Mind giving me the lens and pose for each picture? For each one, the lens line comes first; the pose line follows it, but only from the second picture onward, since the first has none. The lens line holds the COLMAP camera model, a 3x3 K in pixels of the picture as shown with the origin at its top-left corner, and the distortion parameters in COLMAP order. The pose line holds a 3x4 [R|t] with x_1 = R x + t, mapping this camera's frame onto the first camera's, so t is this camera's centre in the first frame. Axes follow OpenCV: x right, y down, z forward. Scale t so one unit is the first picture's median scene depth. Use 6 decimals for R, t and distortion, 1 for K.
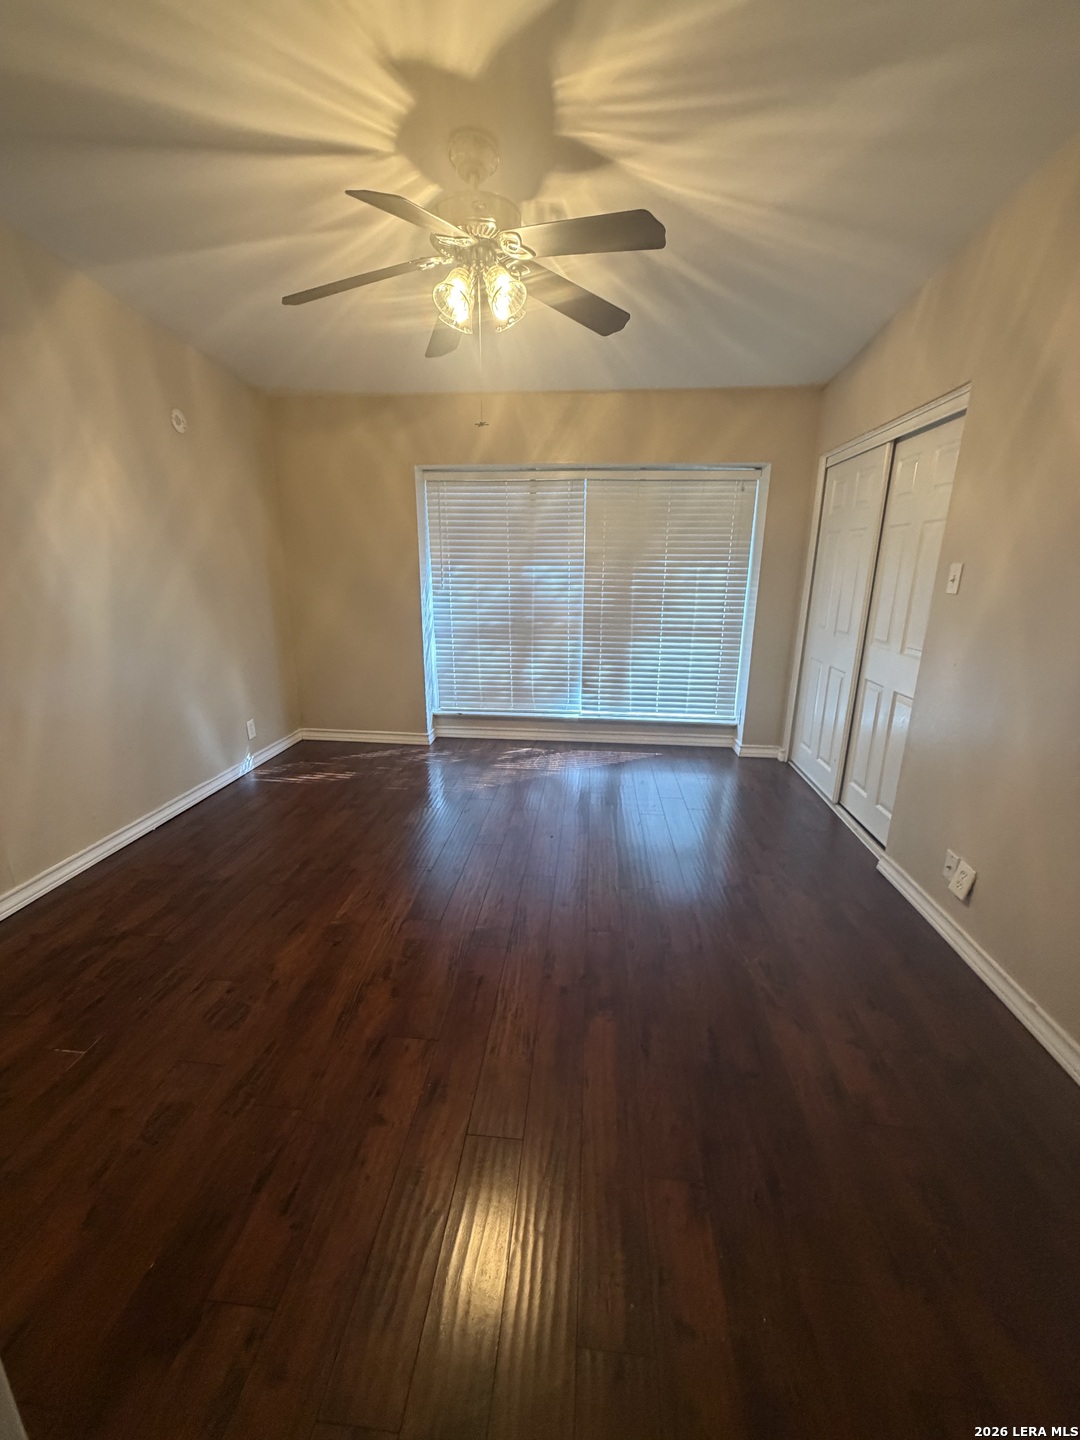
lens RADIAL K [[571.9, 0, 539.4], [0, 571.9, 718.7], [0, 0, 1]] dist [0.002233, 0.000403]
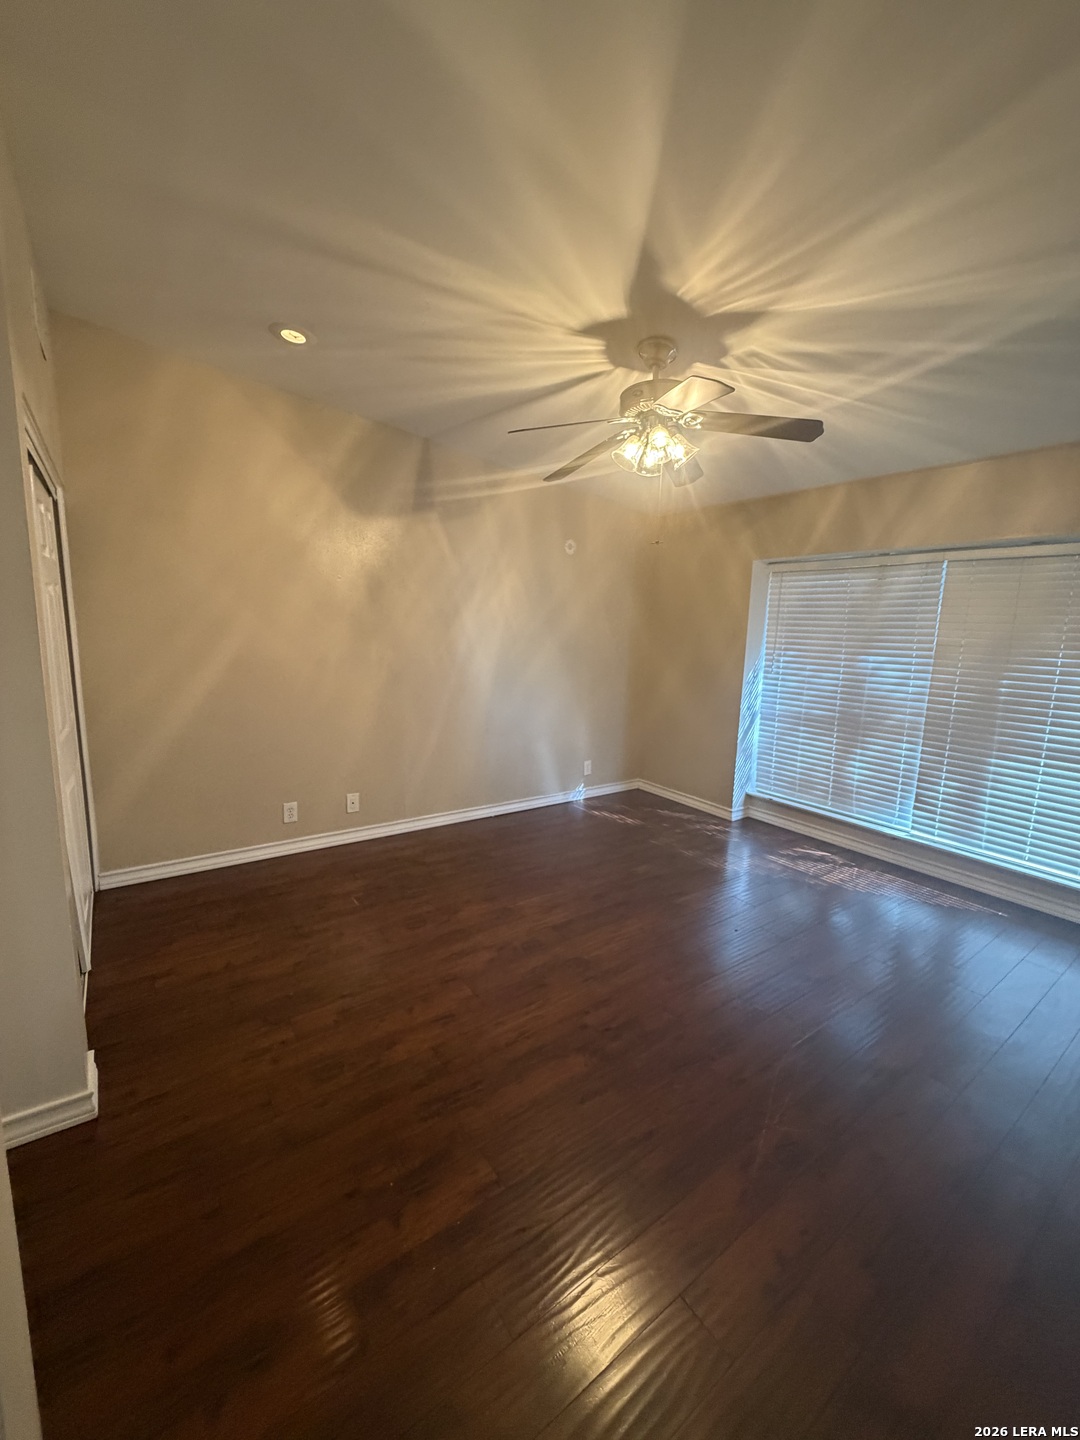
lens RADIAL K [[571.9, 0, 535.1], [0, 571.9, 718.3], [0, 0, 1]] dist [0.002233, 0.000403]
pose [[0.658539, 0.133938, -0.740532, 0.324017], [-0.228105, 0.973267, -0.026816, -0.026527], [0.717144, 0.186579, 0.671486, 0.030203]]
